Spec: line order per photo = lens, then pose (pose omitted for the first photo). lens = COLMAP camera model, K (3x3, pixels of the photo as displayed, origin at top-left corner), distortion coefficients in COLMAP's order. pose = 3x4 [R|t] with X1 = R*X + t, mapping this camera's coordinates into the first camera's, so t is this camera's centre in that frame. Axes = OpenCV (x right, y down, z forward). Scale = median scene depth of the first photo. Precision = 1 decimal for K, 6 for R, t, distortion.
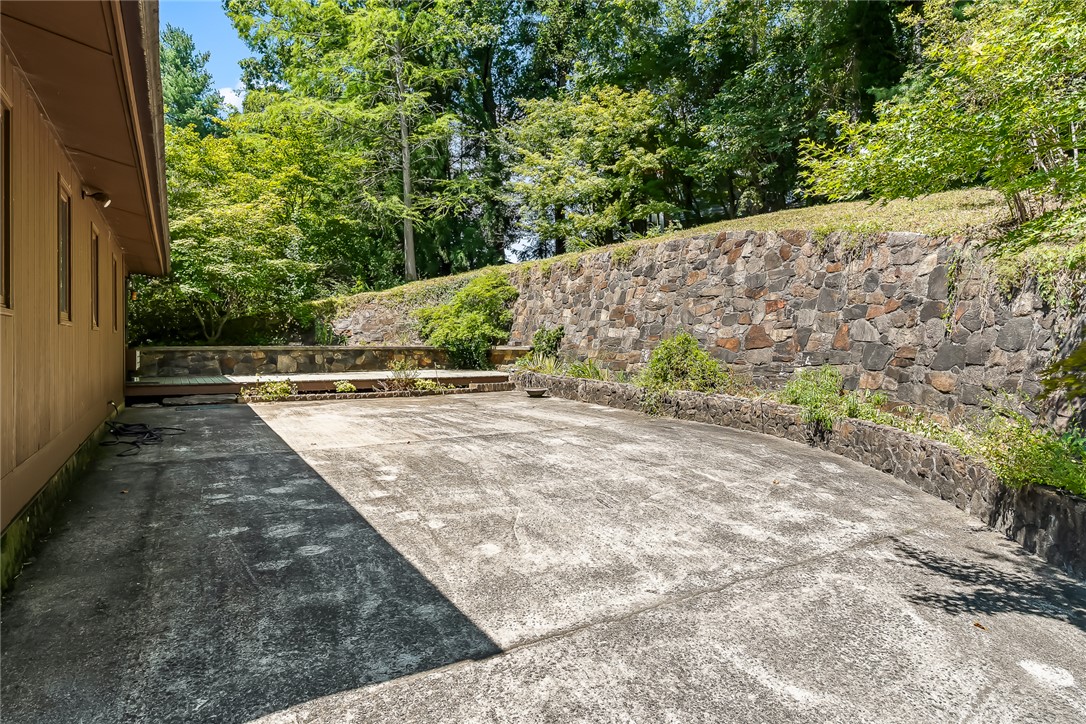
lens RADIAL K [[626.5, 0, 542.3], [0, 626.5, 350.4], [0, 0, 1]] dist [0.000910, 0.000227]
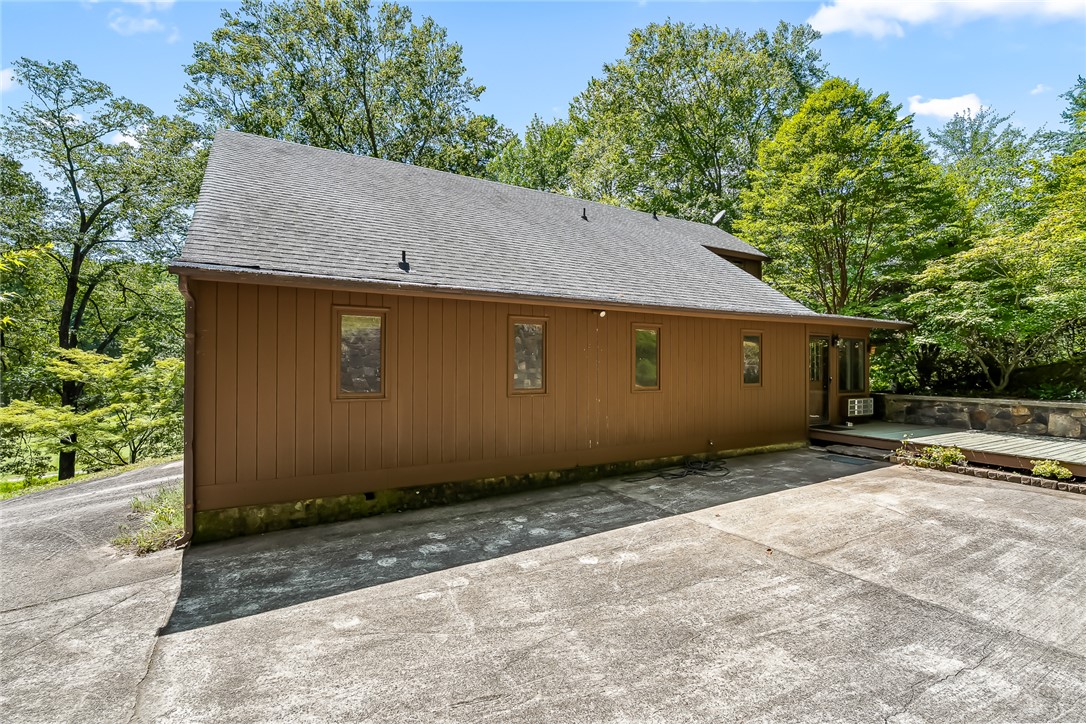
lens RADIAL K [[492.9, 0, 542.8], [0, 492.9, 362.8], [0, 0, 1]] dist [-0.004770, -0.000521]
pose [[-0.018472, -0.002715, -0.999826, 0.224691], [-0.016967, 0.999853, -0.002401, -0.046205], [0.999685, 0.016919, -0.018516, 0.375367]]
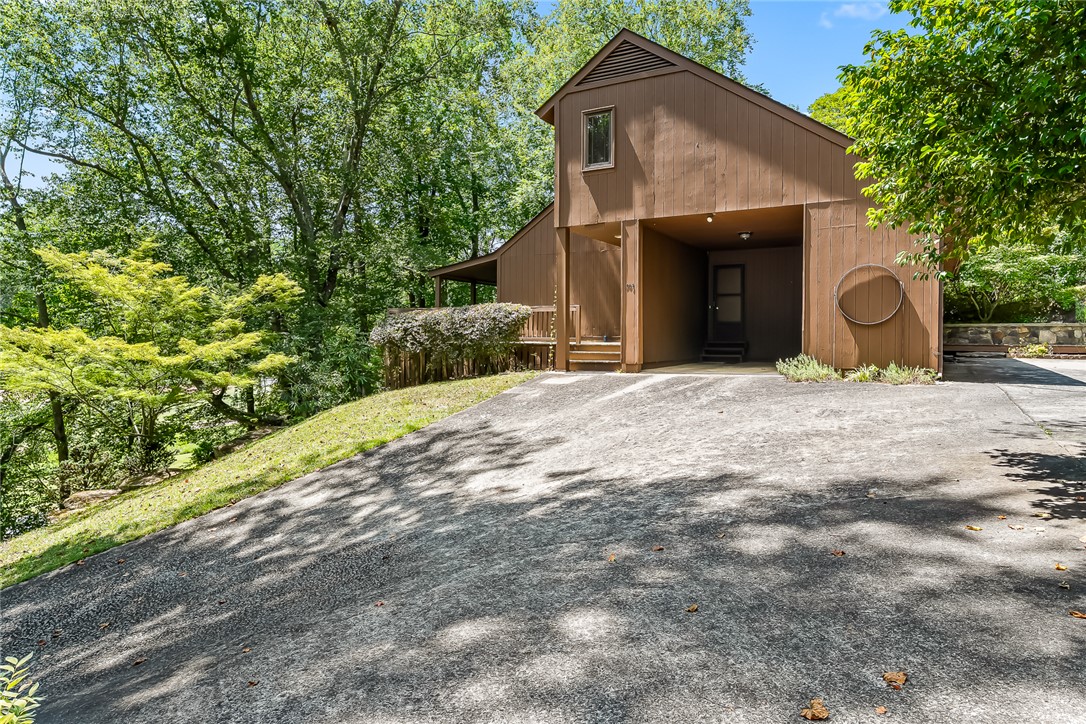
lens RADIAL K [[684.8, 0, 542.2], [0, 684.8, 351.0], [0, 0, 1]] dist [0.000482, 0.000730]
pose [[0.507679, 0.014425, -0.861425, 0.283109], [-0.014442, 0.999862, 0.008232, 0.055290], [0.861425, 0.008262, 0.507817, -0.618396]]
